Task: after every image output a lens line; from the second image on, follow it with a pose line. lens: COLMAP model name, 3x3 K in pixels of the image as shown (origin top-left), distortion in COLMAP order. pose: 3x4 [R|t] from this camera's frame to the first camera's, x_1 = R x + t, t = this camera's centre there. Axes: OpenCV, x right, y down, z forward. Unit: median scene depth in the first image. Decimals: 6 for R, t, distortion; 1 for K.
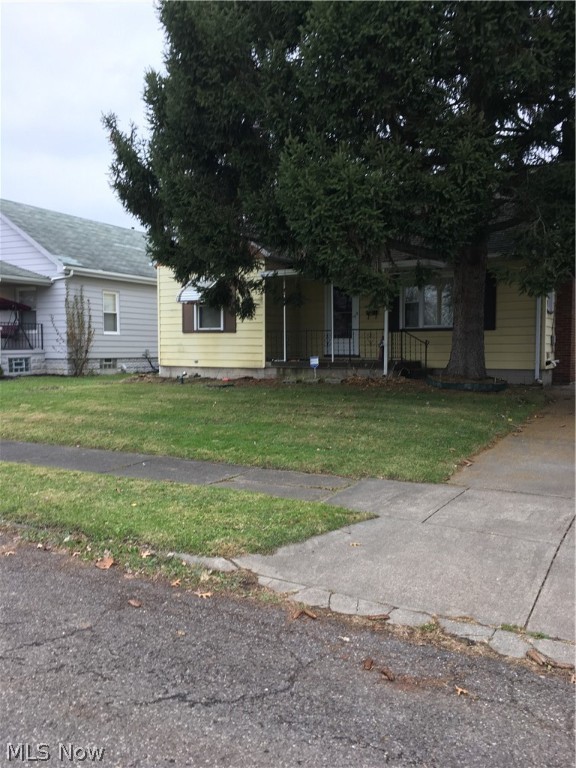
lens RADIAL K [[653.2, 0, 290.2], [0, 653.2, 385.1], [0, 0, 1]] dist [0.015626, -0.002036]
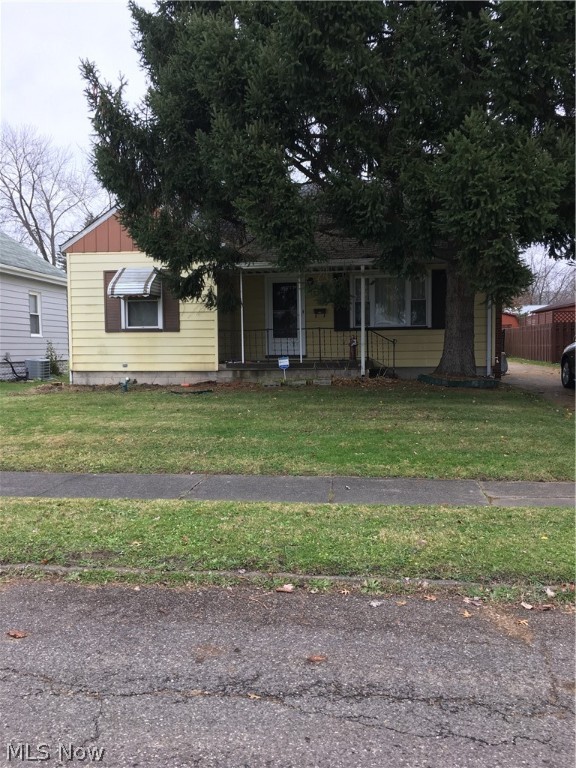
lens RADIAL K [[653.2, 0, 289.1], [0, 653.2, 382.9], [0, 0, 1]] dist [0.015626, -0.002036]
pose [[0.921028, -0.028831, 0.388428, -0.299026], [0.031286, 0.999510, 0.000004, -0.006338], [-0.388238, 0.012148, 0.921479, 0.128410]]
